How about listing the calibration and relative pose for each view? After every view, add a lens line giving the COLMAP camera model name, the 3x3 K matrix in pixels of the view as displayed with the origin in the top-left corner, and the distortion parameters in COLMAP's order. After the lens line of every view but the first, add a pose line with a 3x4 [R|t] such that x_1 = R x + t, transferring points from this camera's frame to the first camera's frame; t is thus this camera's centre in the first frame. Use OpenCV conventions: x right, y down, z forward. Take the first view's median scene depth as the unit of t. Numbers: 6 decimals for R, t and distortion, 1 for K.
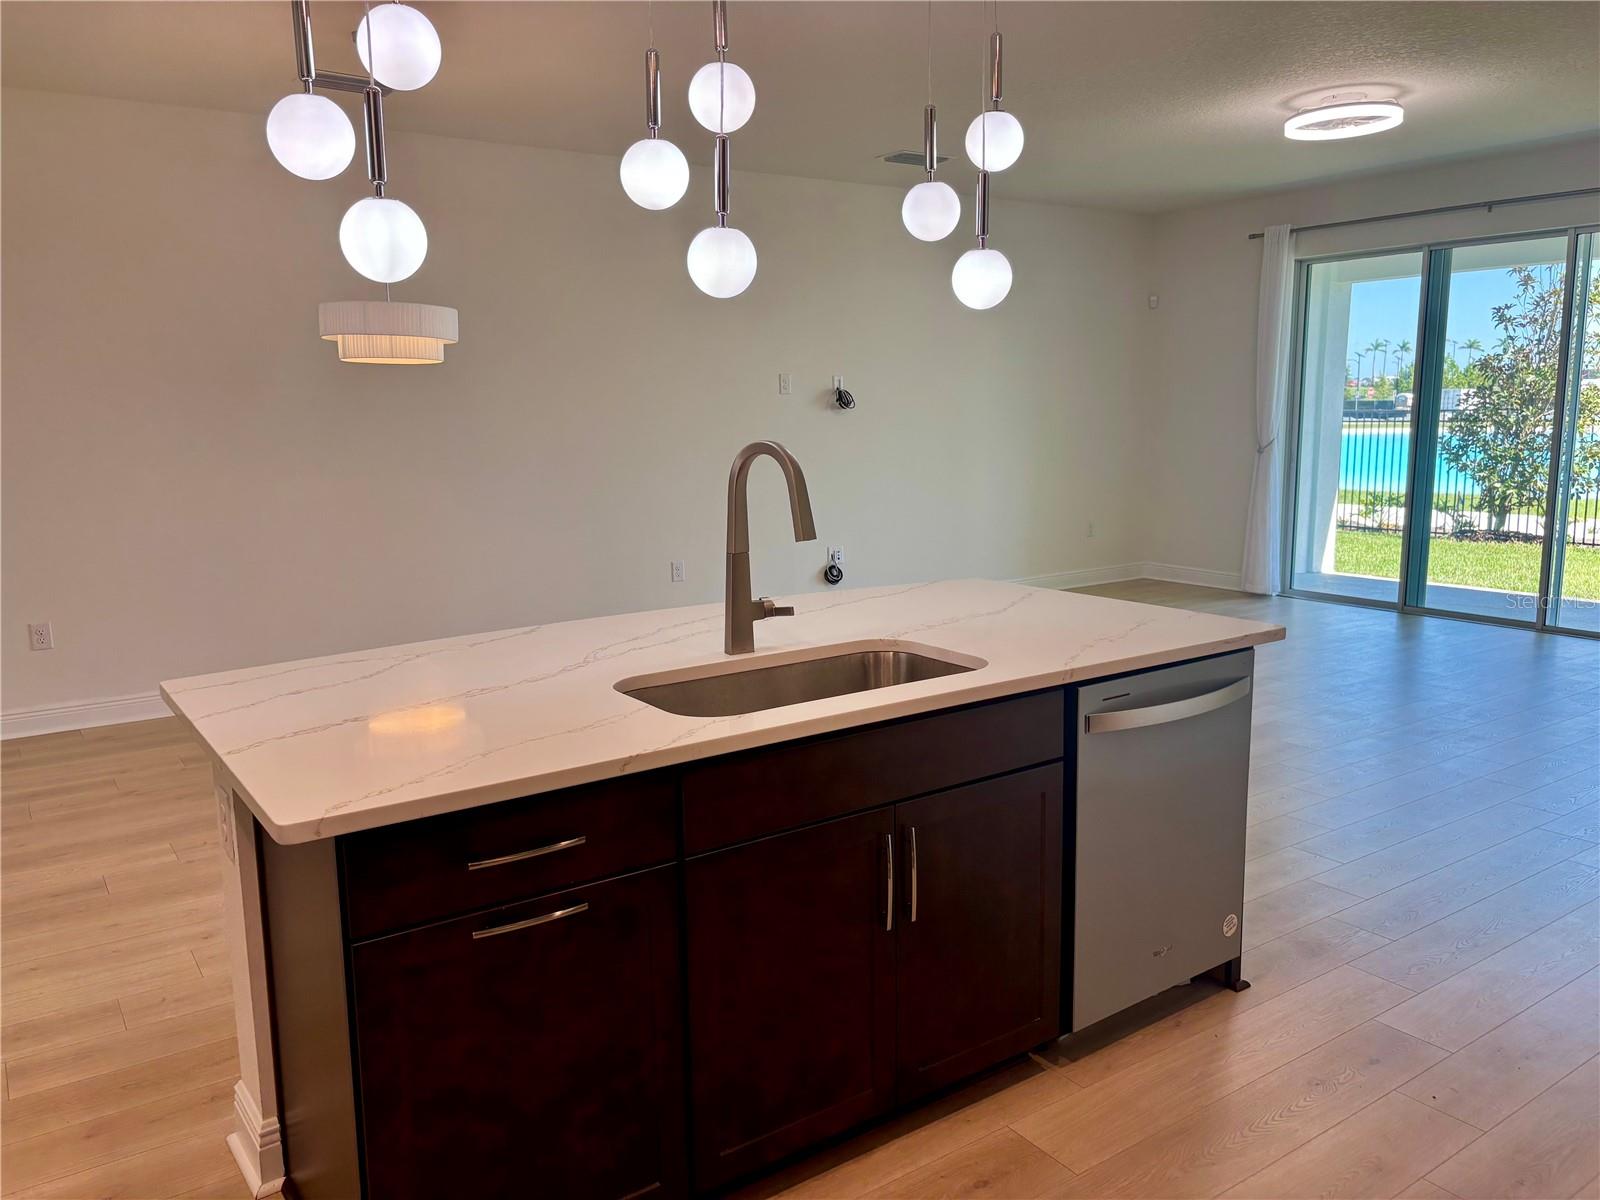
lens RADIAL K [[1194.0, 0, 803.5], [0, 1194.0, 601.9], [0, 0, 1]] dist [-0.000619, 0.004447]
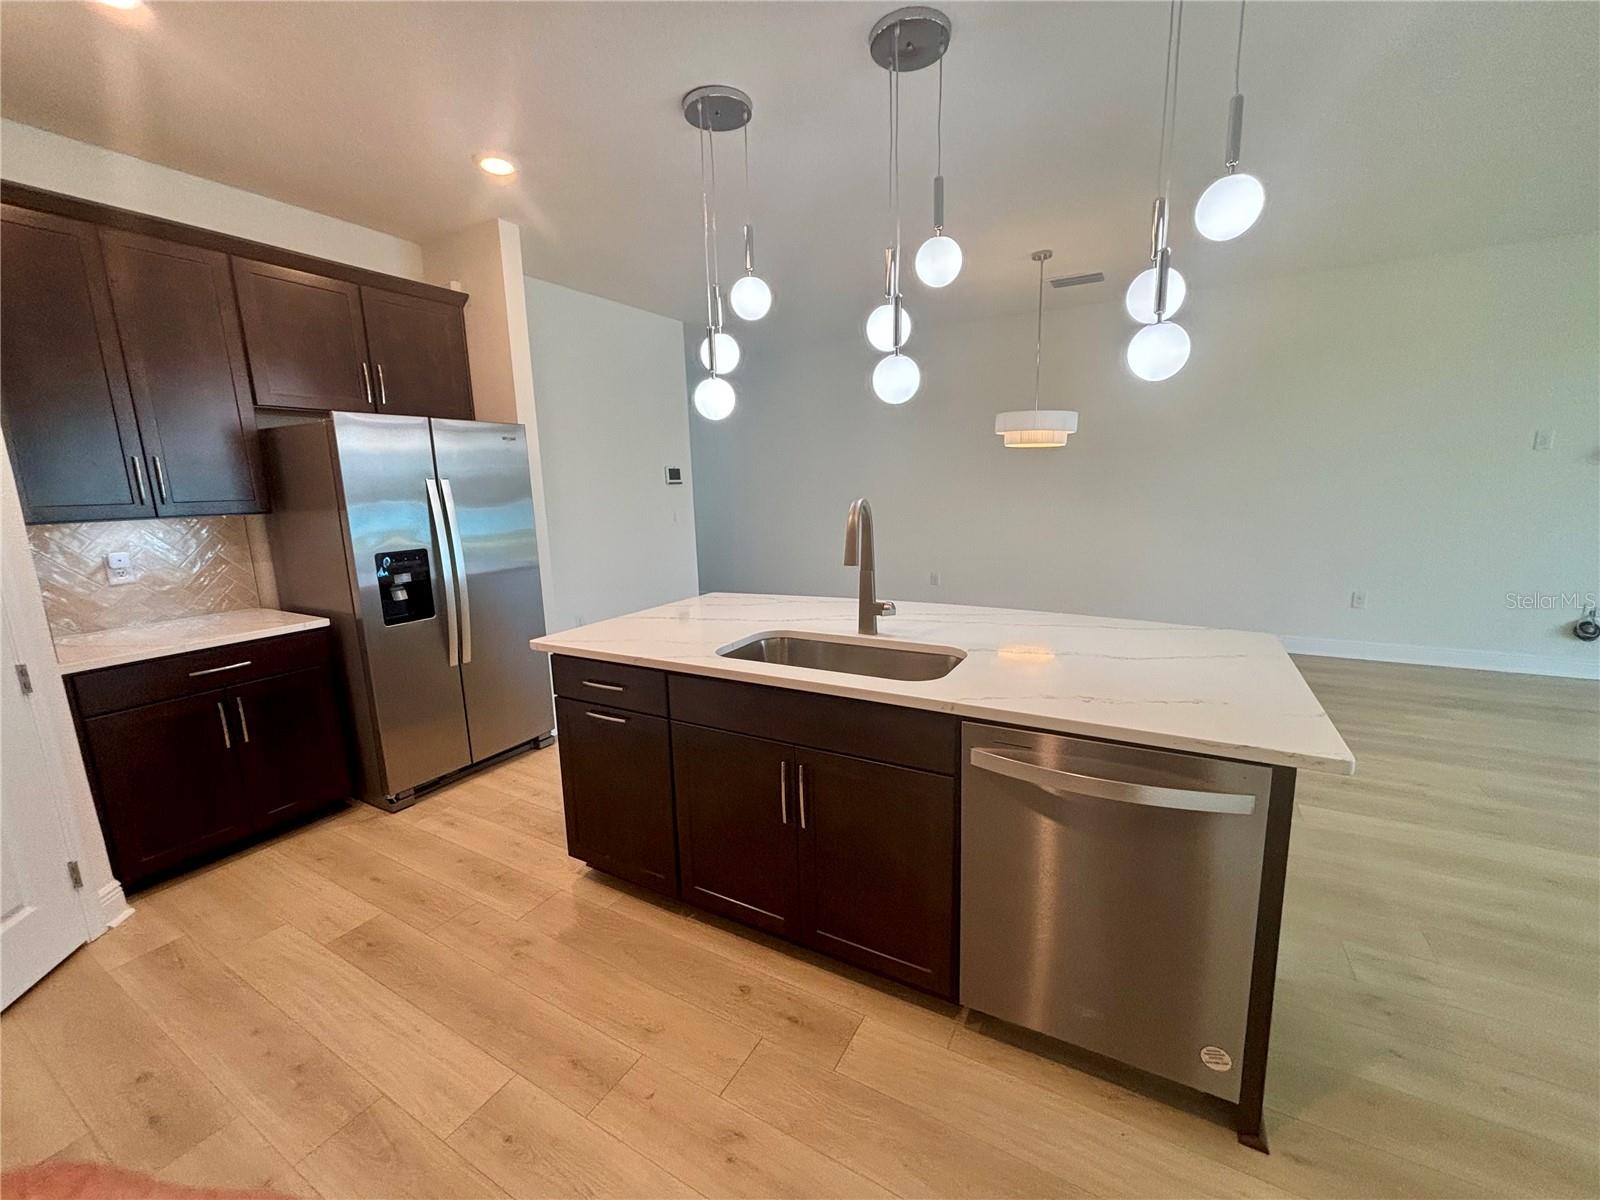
lens RADIAL K [[646.3, 0, 802.6], [0, 646.3, 597.9], [0, 0, 1]] dist [-0.004500, -0.000105]
pose [[0.433256, 0.163286, -0.886356, 0.657087], [-0.127674, 0.984653, 0.118987, -0.094697], [0.892182, 0.061613, 0.447455, 0.541378]]
